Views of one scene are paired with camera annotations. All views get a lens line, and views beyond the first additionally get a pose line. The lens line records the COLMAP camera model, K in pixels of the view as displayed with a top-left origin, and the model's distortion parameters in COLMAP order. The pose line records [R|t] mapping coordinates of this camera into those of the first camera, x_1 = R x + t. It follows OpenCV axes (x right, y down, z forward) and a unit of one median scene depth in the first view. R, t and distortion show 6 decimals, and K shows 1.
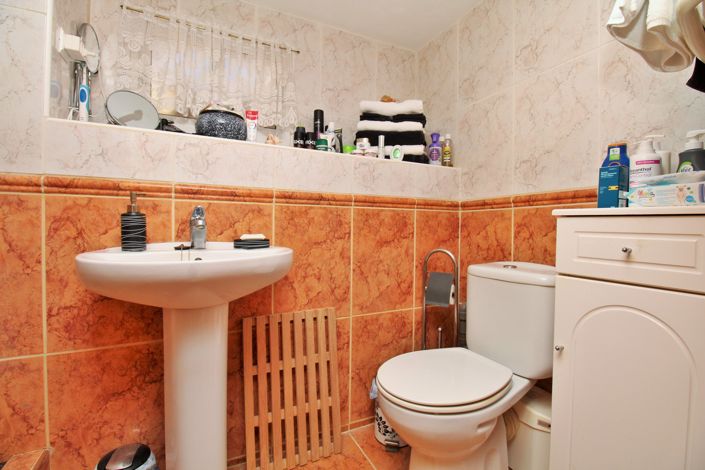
lens RADIAL K [[339.8, 0, 357.7], [0, 339.8, 230.3], [0, 0, 1]] dist [0.003343, -0.015517]
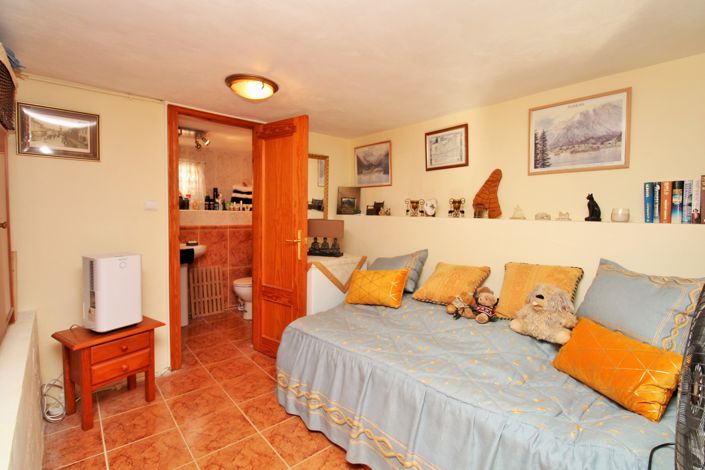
lens RADIAL K [[339.8, 0, 357.7], [0, 339.8, 230.3], [0, 0, 1]] dist [0.003343, -0.015517]
pose [[0.967047, -0.010619, 0.254376, 0.296736], [0.000751, 0.999244, 0.038858, -0.166877], [-0.254597, -0.037387, 0.966324, -1.933997]]
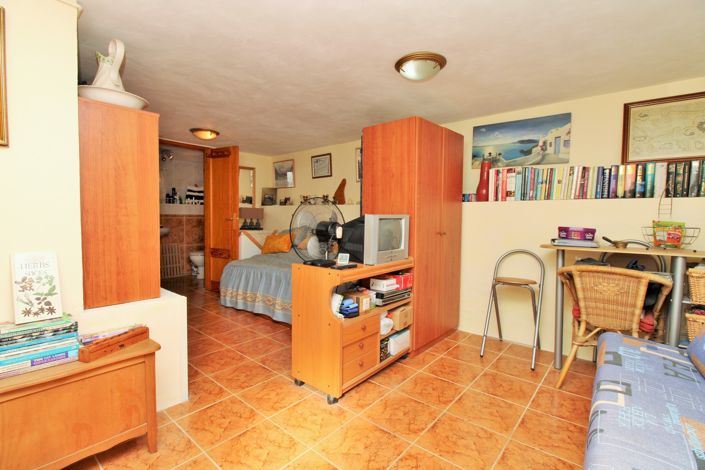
lens RADIAL K [[329.5, 0, 356.8], [0, 329.5, 231.6], [0, 0, 1]] dist [0.000251, -0.009902]
pose [[0.917983, -0.018369, 0.396195, 0.295016], [0.004003, 0.999305, 0.037059, -0.040668], [-0.396601, -0.032433, 0.917418, -3.200030]]
